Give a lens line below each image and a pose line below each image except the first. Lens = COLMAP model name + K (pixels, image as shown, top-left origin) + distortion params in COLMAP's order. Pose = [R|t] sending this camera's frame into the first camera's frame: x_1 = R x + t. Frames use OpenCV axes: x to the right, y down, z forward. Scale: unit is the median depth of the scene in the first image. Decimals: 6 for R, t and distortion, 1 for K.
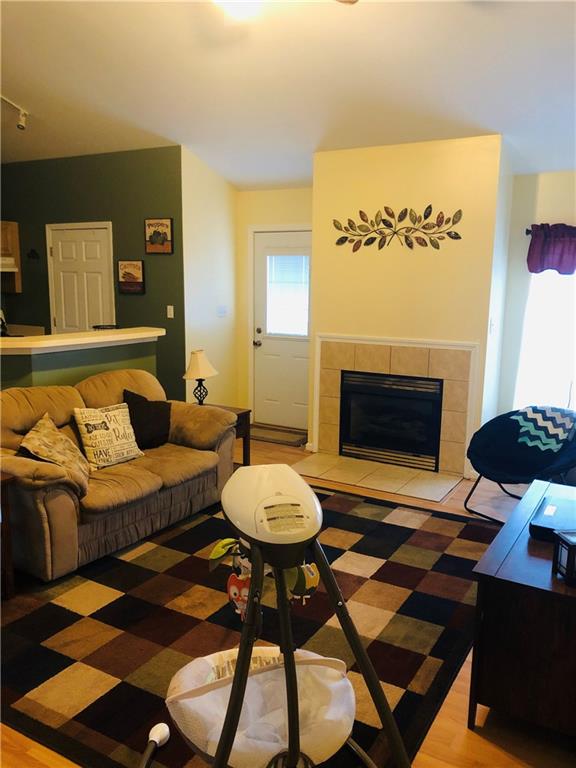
lens RADIAL K [[635.8, 0, 288.0], [0, 635.8, 384.0], [0, 0, 1]] dist [0.070473, -0.155719]
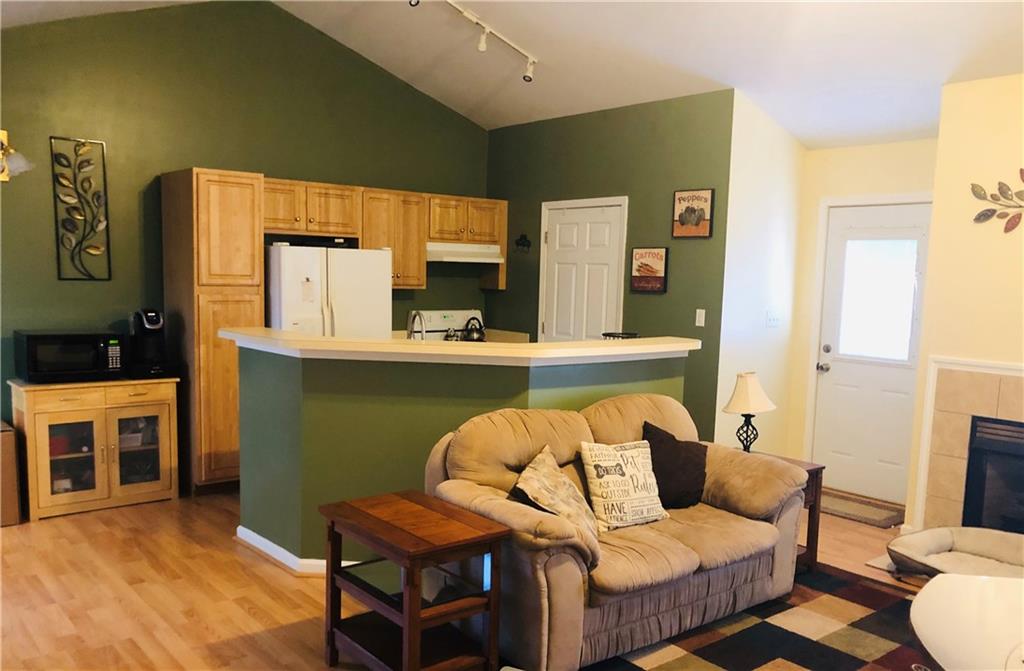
lens RADIAL K [[842.0, 0, 513.3], [0, 842.0, 366.9], [0, 0, 1]] dist [0.091874, -0.174909]
pose [[0.936549, 0.051973, -0.346661, -0.065411], [-0.072241, 0.996335, -0.045795, 0.001541], [0.343011, 0.067933, 0.936872, 0.049987]]
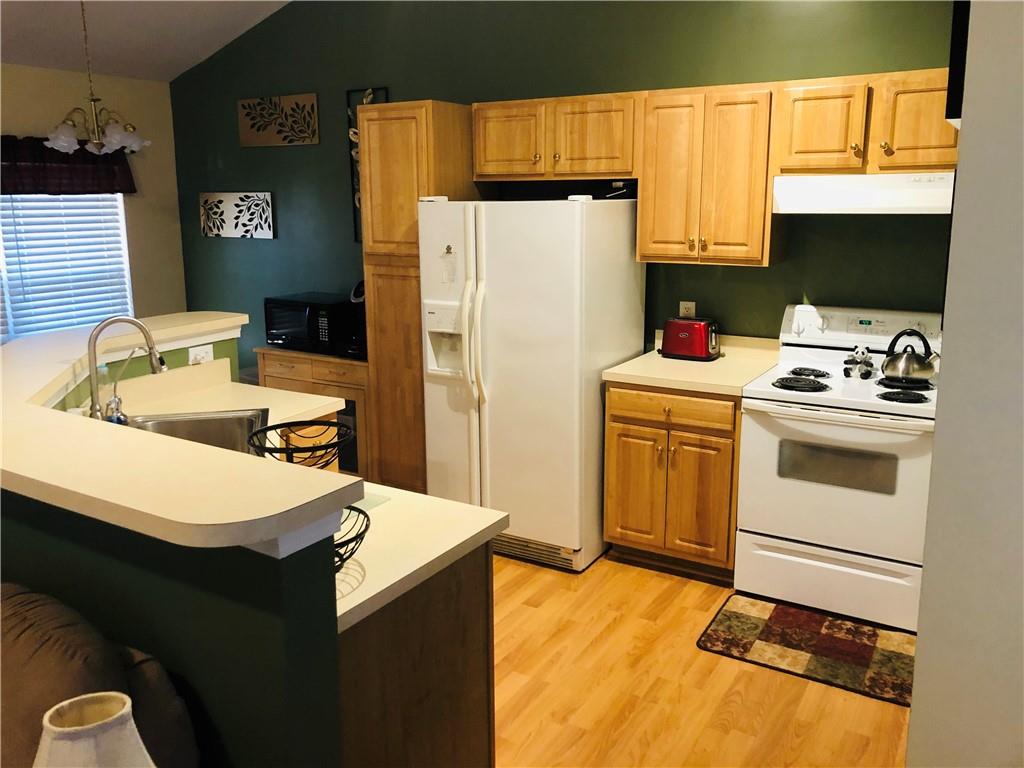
lens RADIAL K [[847.7, 0, 512.0], [0, 847.7, 384.0], [0, 0, 1]] dist [0.070473, -0.155719]
pose [[-0.028101, 0.204969, -0.978365, 0.079541], [-0.161230, 0.965007, 0.206801, -0.226658], [0.986517, 0.163553, 0.005930, 1.227889]]
